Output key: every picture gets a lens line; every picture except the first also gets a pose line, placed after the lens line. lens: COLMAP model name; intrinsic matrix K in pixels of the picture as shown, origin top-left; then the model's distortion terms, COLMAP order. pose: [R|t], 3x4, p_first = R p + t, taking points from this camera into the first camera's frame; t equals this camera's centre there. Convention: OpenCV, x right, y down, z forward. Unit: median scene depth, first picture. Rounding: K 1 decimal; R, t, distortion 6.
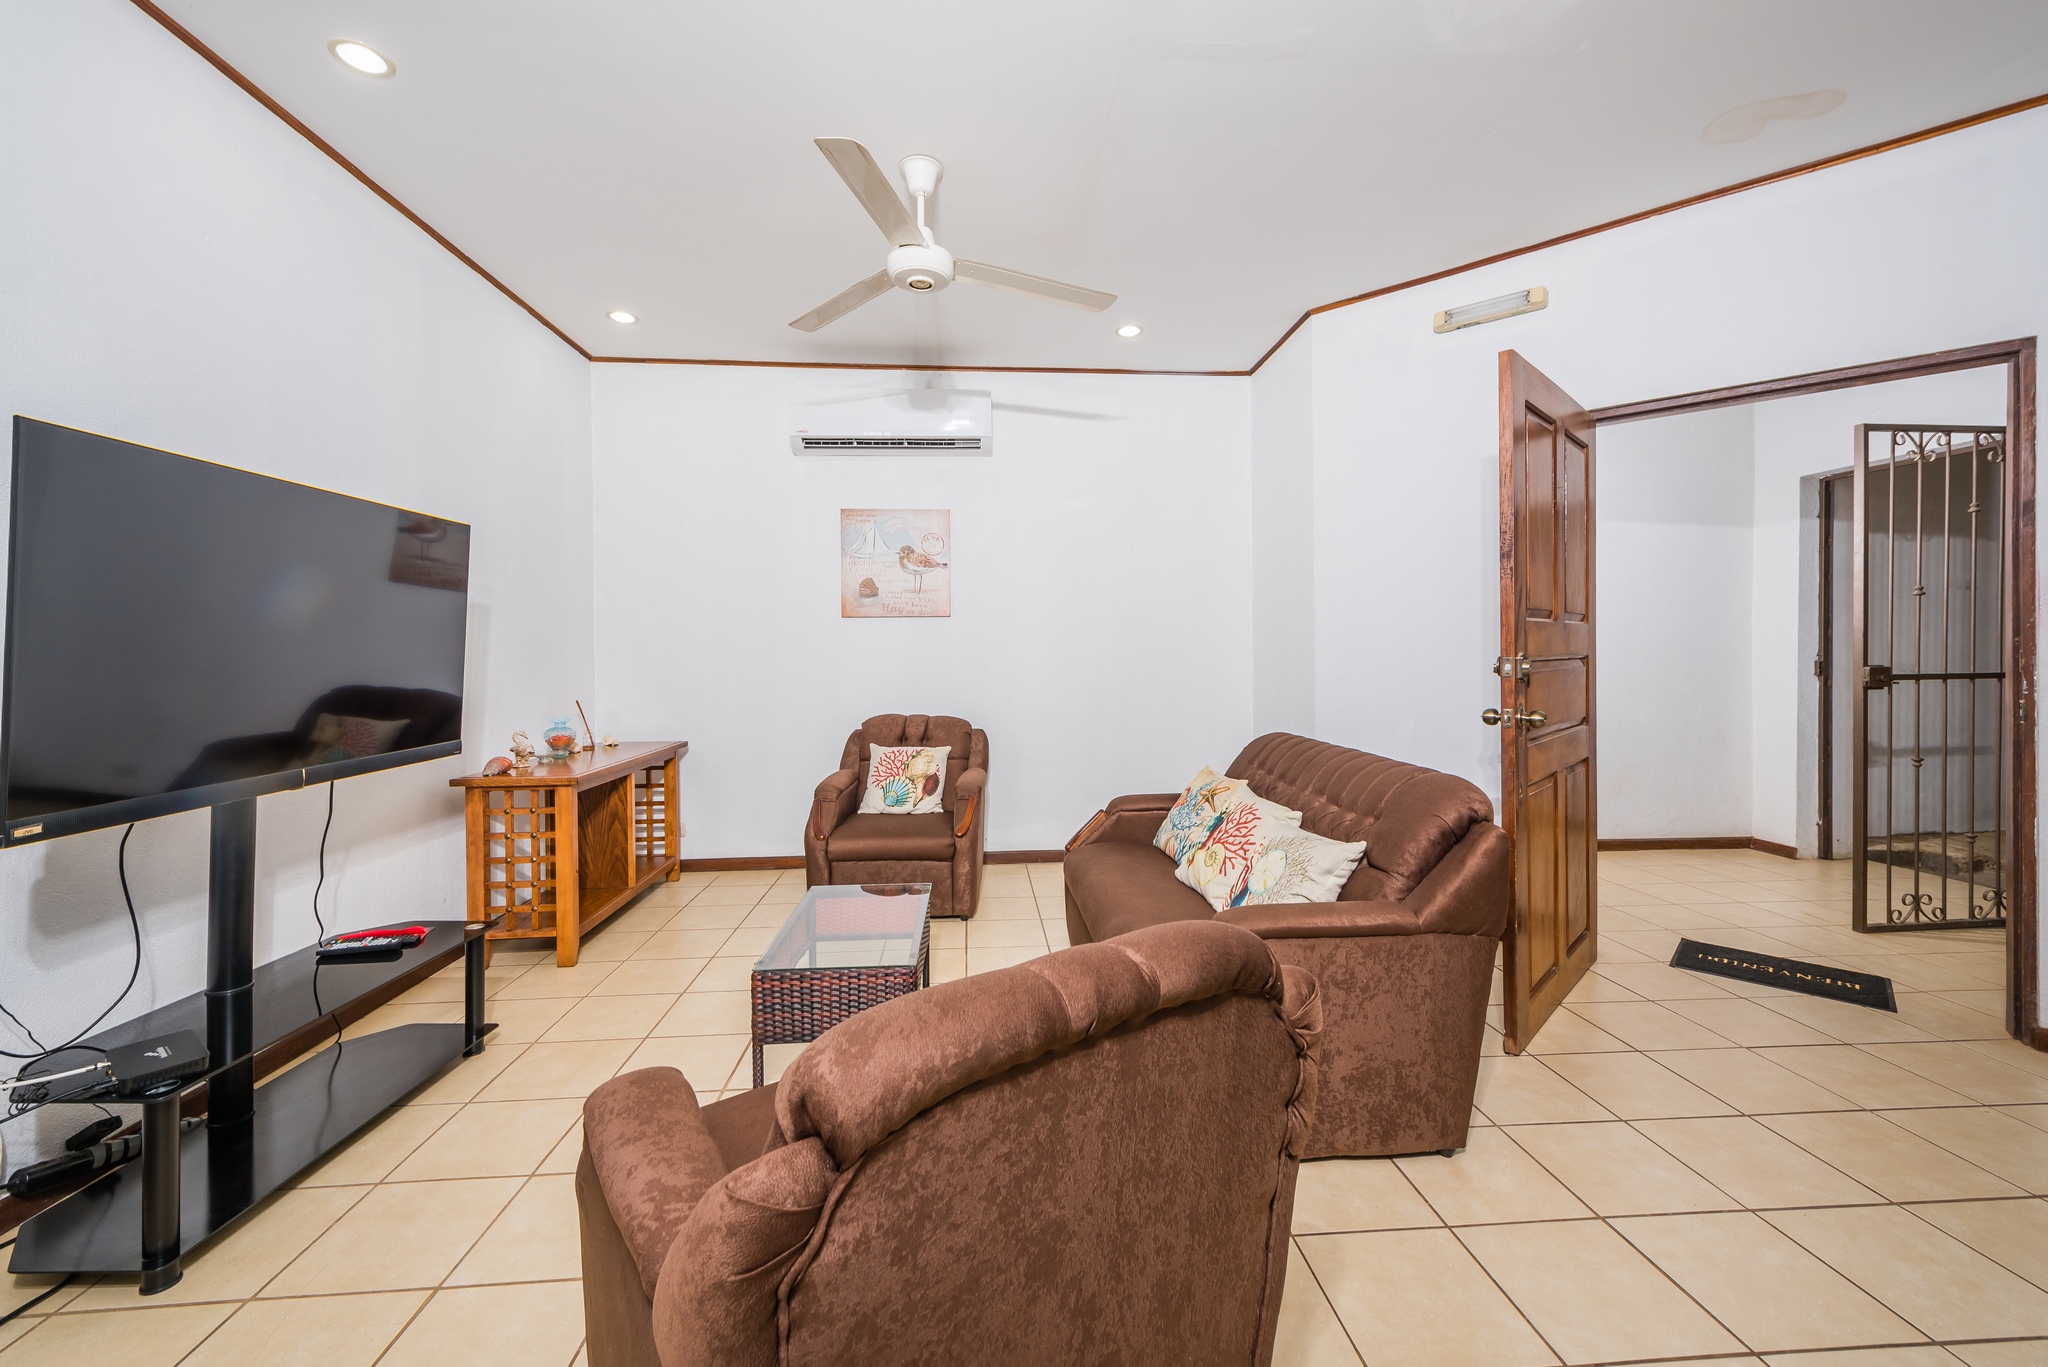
lens RADIAL K [[814.3, 0, 1025.5], [0, 814.3, 657.3], [0, 0, 1]] dist [0.007582, 0.000236]
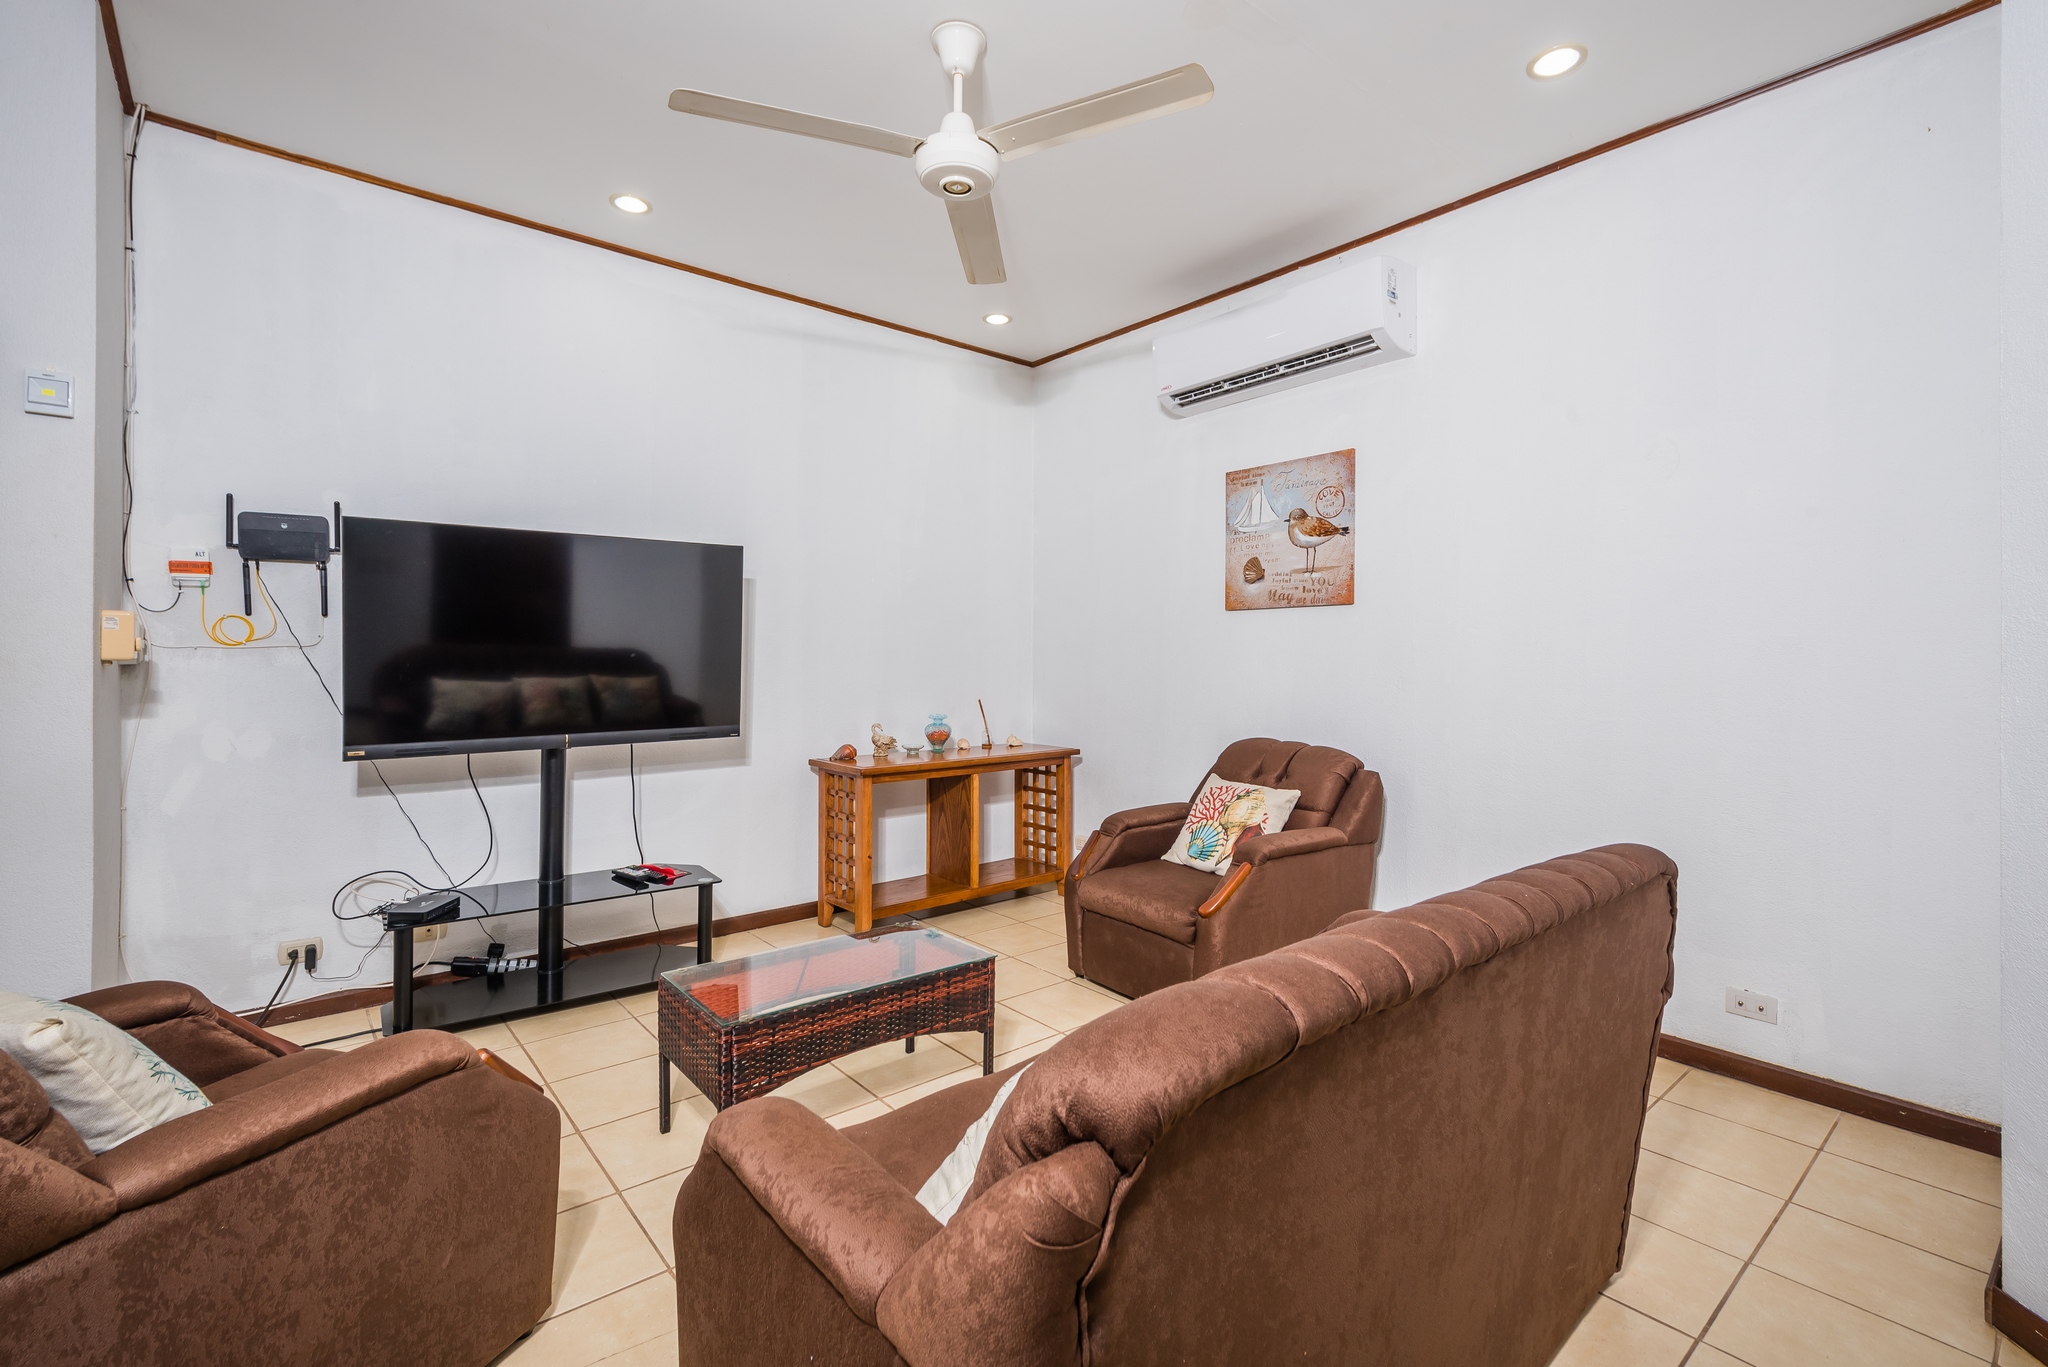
lens RADIAL K [[908.7, 0, 1029.3], [0, 908.7, 650.6], [0, 0, 1]] dist [-0.000213, -0.000053]
pose [[0.583722, 0.001145, -0.811953, 0.413179], [-0.009942, 0.999934, -0.005737, -0.003352], [0.811893, 0.011421, 0.583695, 0.364862]]
